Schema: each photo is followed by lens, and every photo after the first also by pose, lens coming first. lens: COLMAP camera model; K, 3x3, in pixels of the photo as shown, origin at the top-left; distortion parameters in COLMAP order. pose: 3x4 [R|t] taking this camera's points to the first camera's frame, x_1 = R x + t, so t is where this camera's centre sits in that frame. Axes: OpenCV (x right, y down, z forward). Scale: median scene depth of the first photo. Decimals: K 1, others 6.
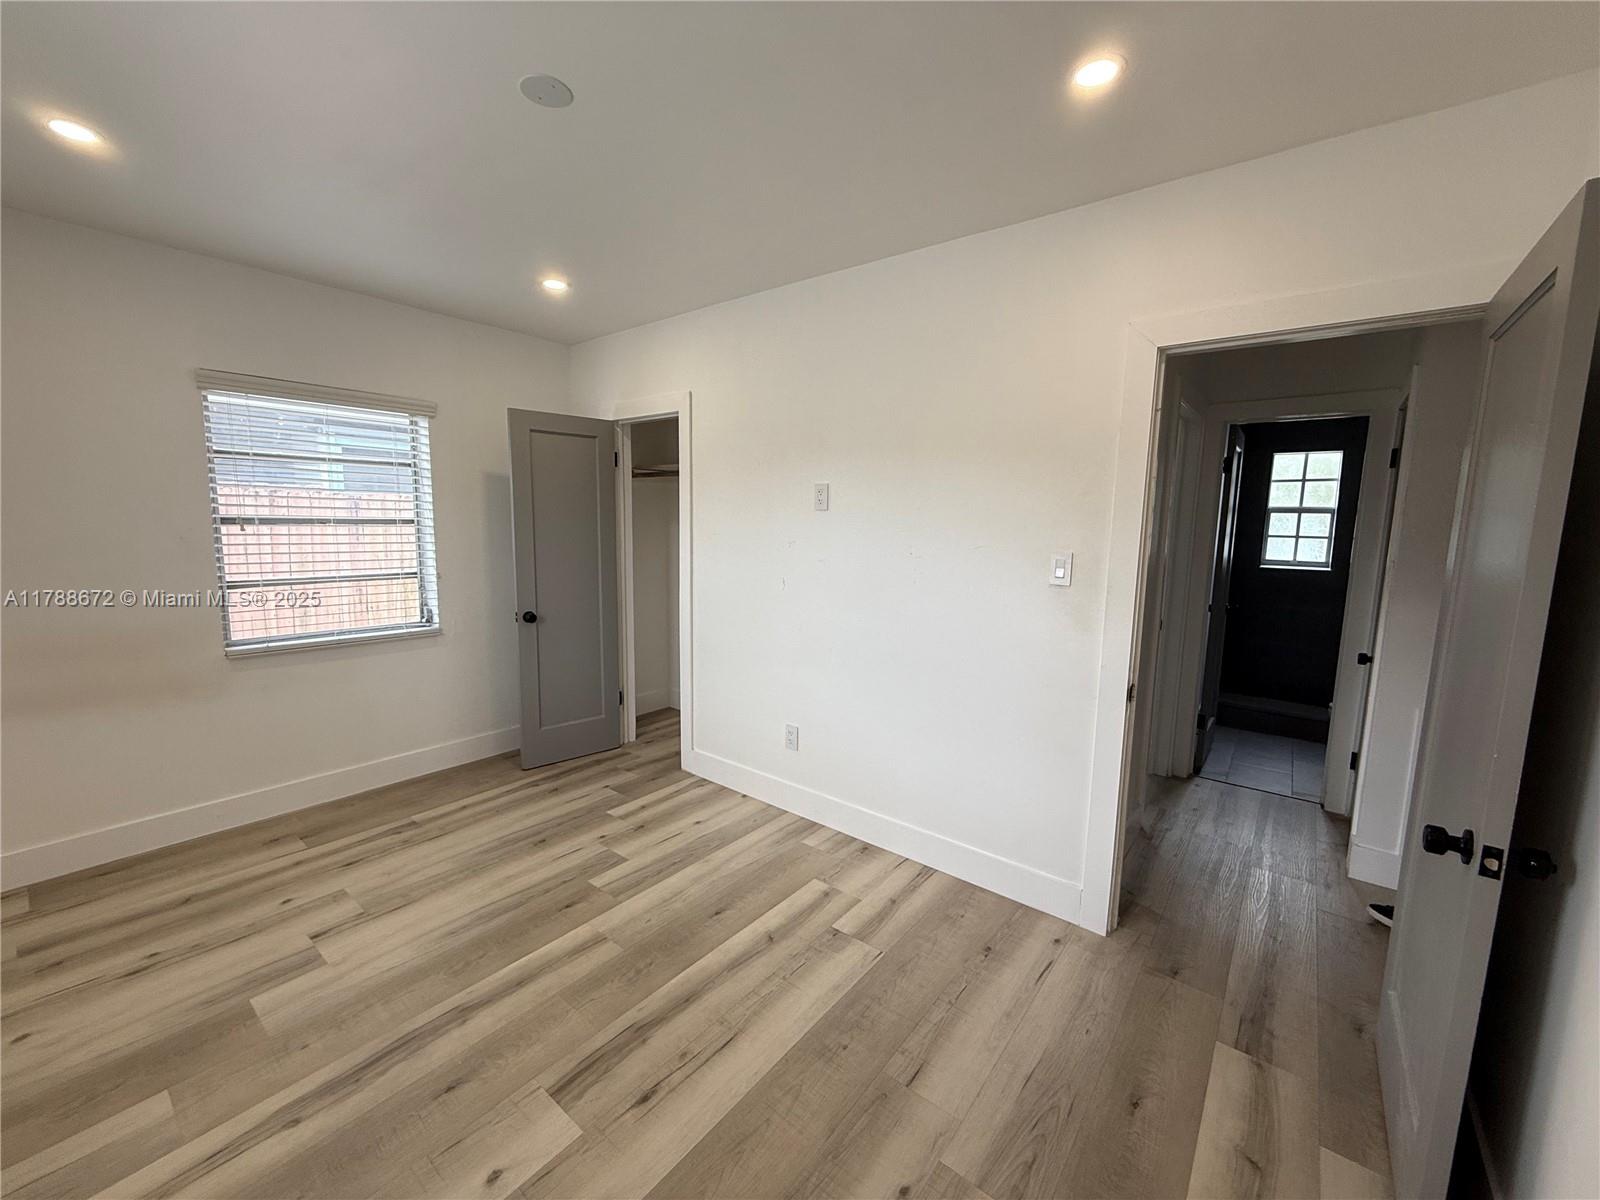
lens RADIAL K [[637.3, 0, 792.8], [0, 637.3, 600.6], [0, 0, 1]] dist [0.000395, -0.000425]
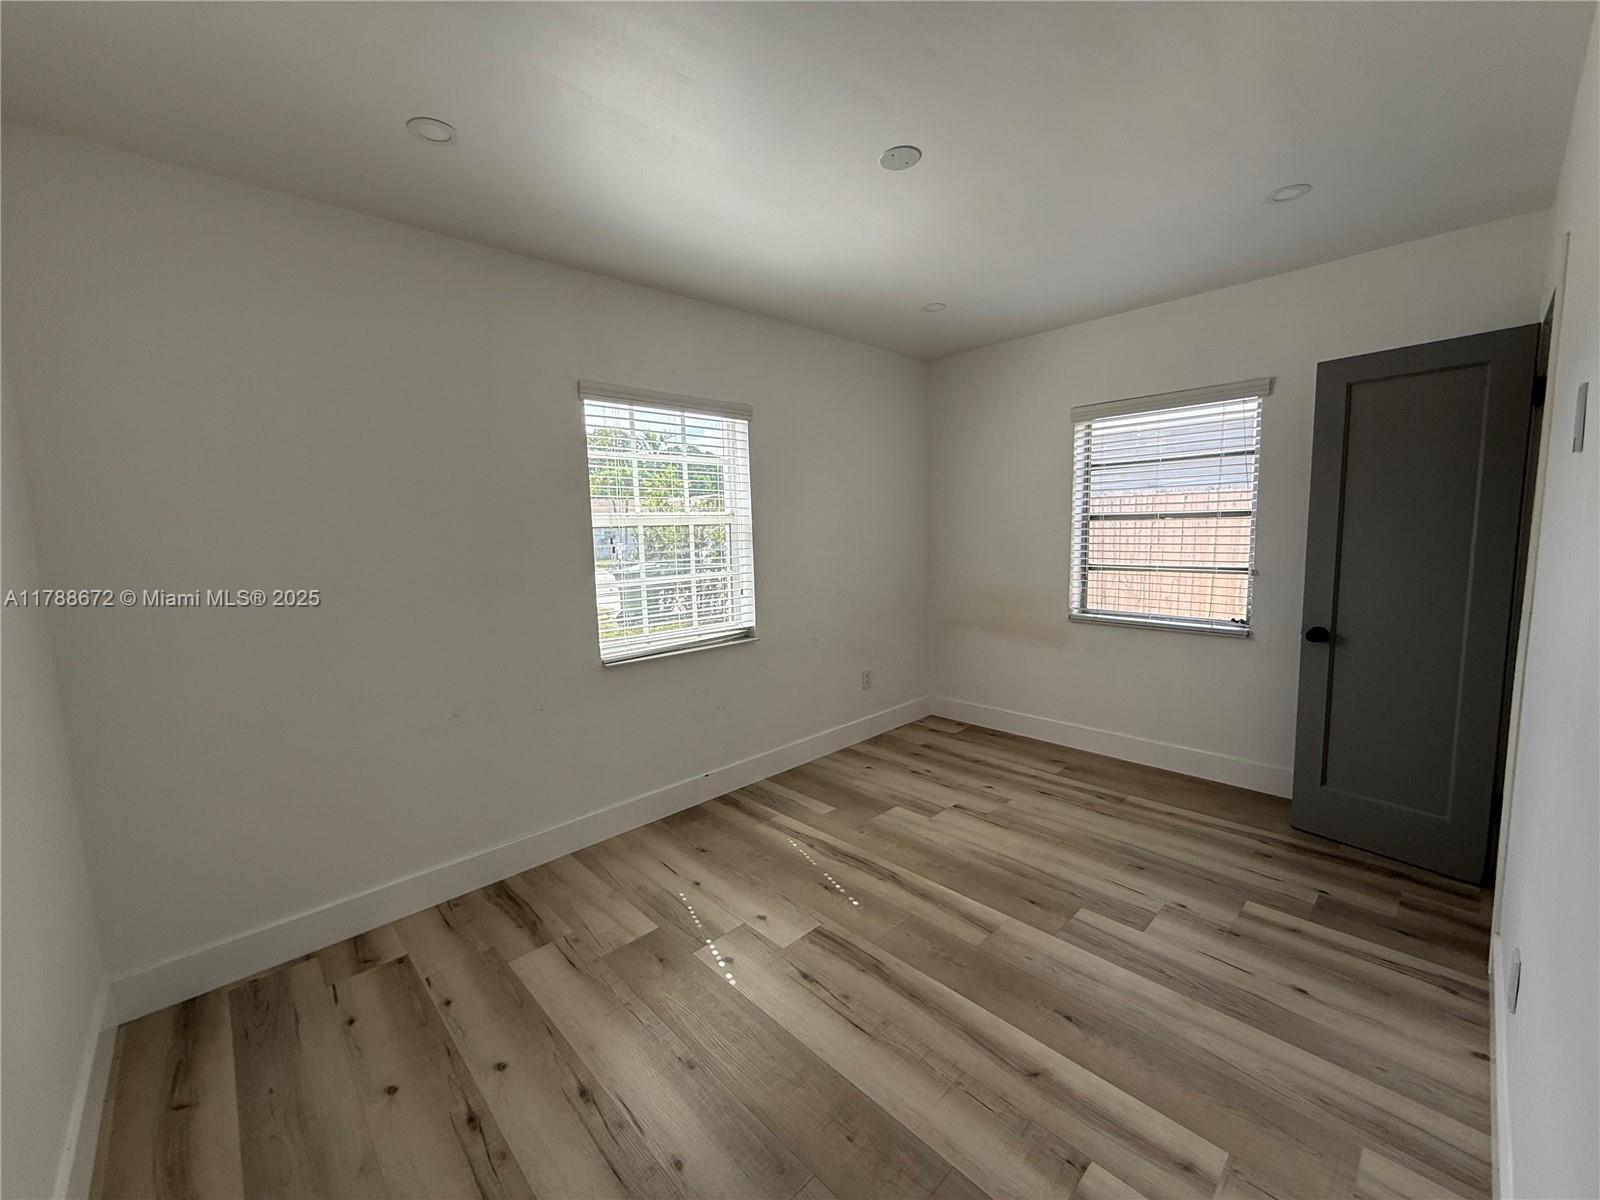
lens RADIAL K [[636.8, 0, 793.0], [0, 636.8, 599.3], [0, 0, 1]] dist [-0.000252, 0.000267]
pose [[-0.138162, 0.100319, -0.985316, 0.563364], [-0.100265, 0.988329, 0.114685, -0.053241], [0.985321, 0.114638, -0.126491, 0.639722]]
